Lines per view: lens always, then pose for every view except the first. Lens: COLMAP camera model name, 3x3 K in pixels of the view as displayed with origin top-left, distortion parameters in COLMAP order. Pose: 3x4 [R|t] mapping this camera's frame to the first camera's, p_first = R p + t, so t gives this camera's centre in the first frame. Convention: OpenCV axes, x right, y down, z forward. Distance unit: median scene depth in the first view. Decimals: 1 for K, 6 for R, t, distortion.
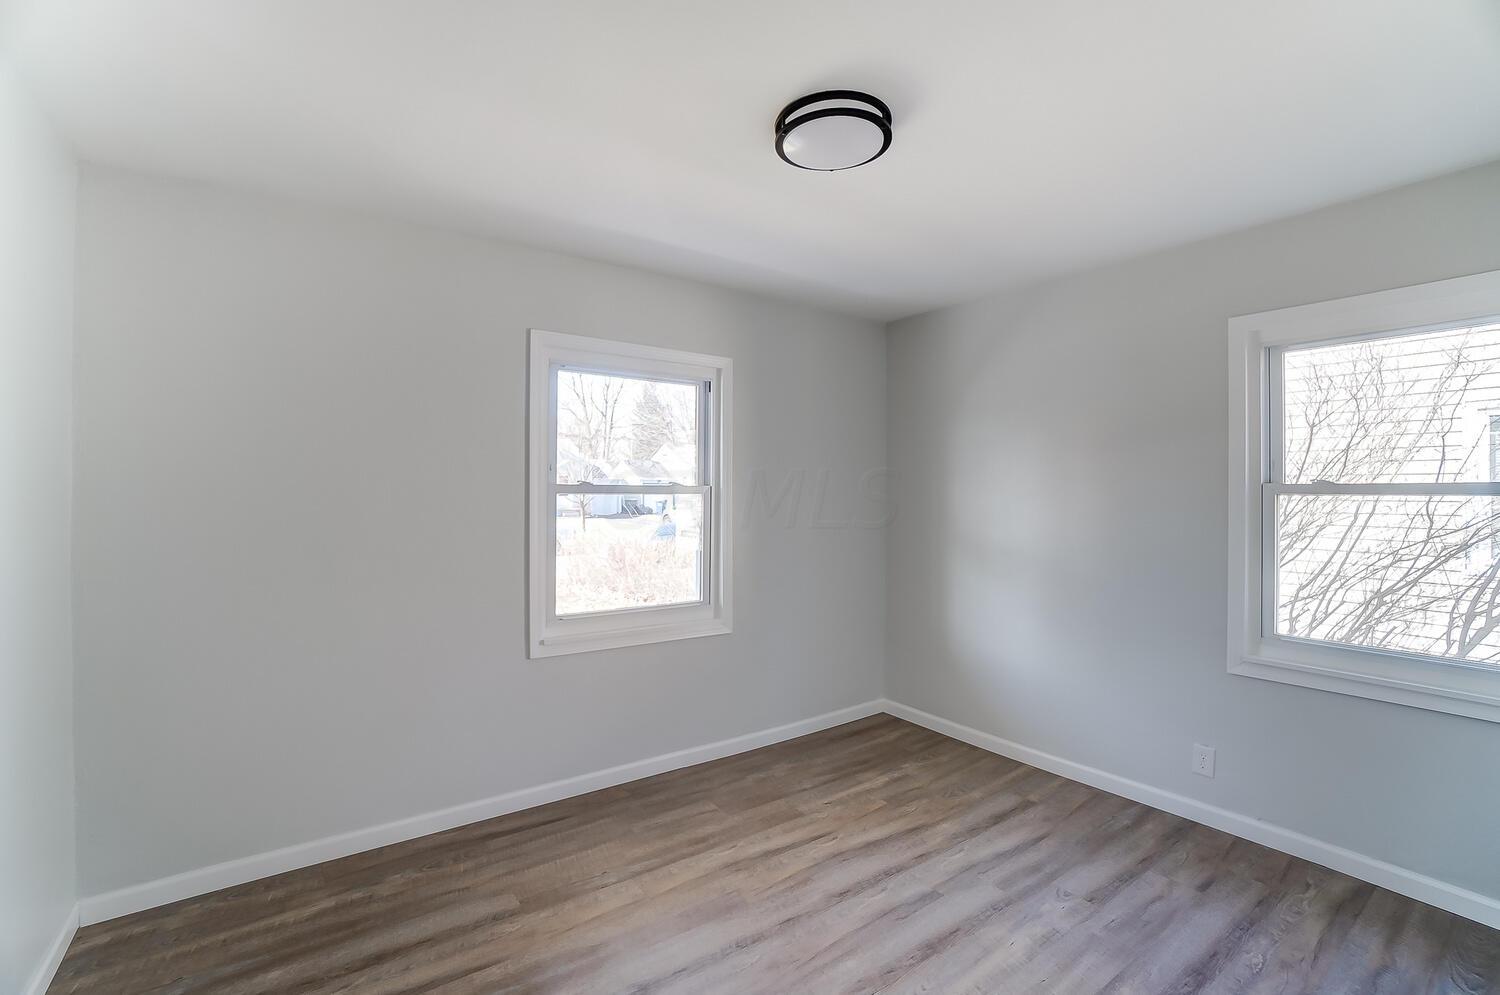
lens RADIAL K [[667.4, 0, 734.3], [0, 667.4, 499.1], [0, 0, 1]] dist [-0.060120, 0.022254]
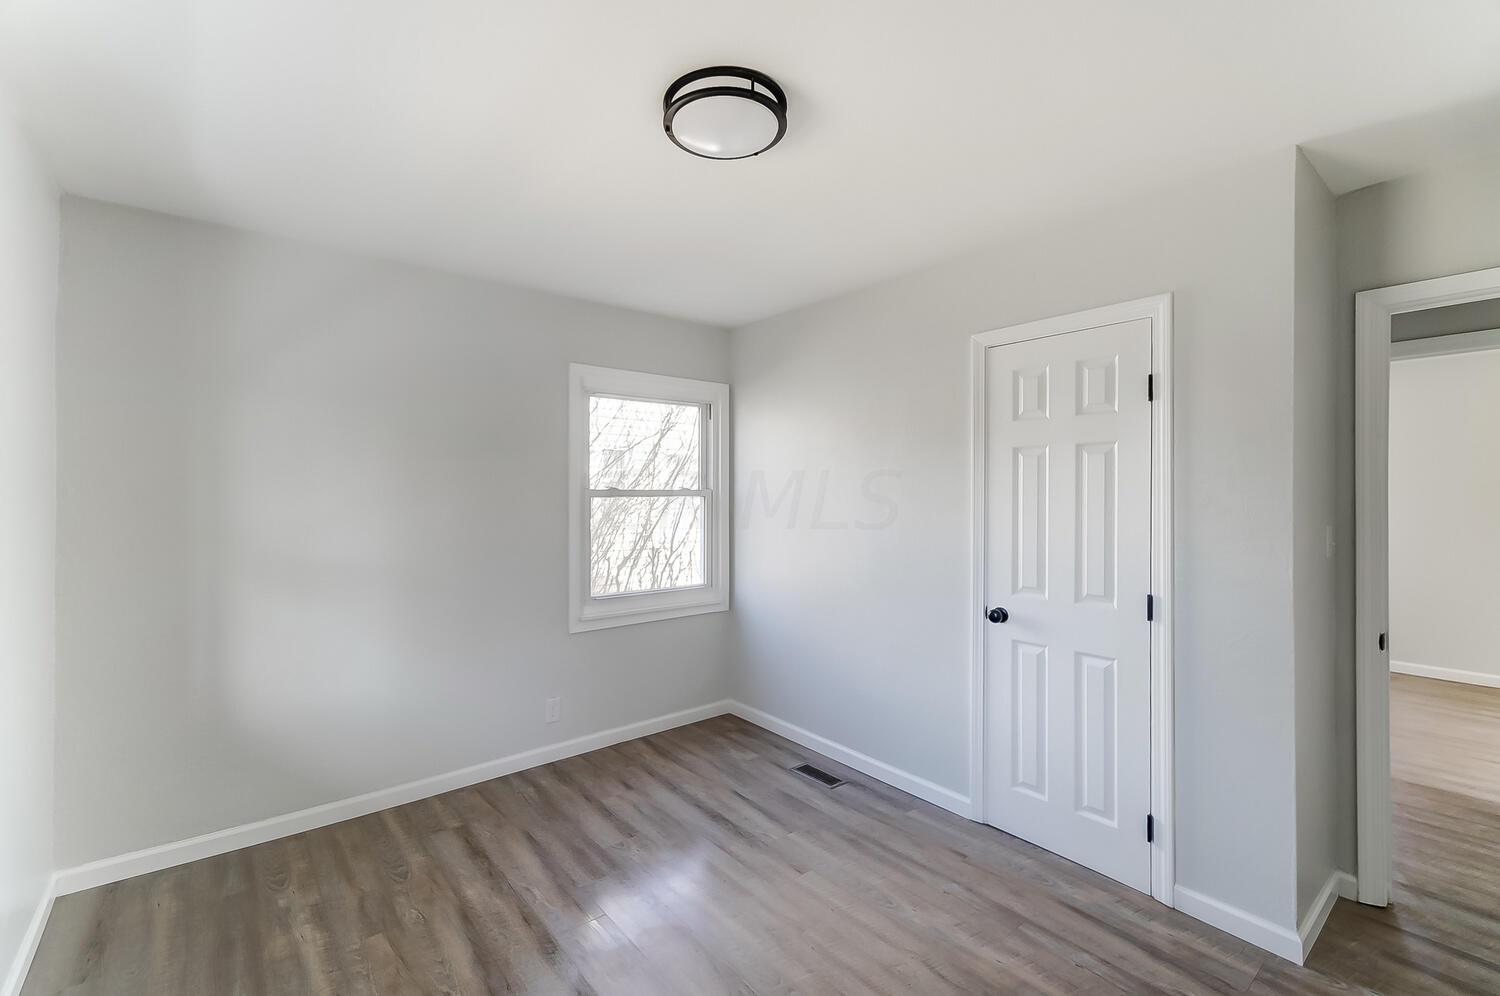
lens RADIAL K [[667.4, 0, 734.3], [0, 667.4, 499.6], [0, 0, 1]] dist [-0.060120, 0.022254]
pose [[-0.124462, -0.006052, 0.992206, -0.588820], [0.004993, 0.999965, 0.006726, -0.008518], [-0.992212, 0.005791, -0.124427, 0.831218]]
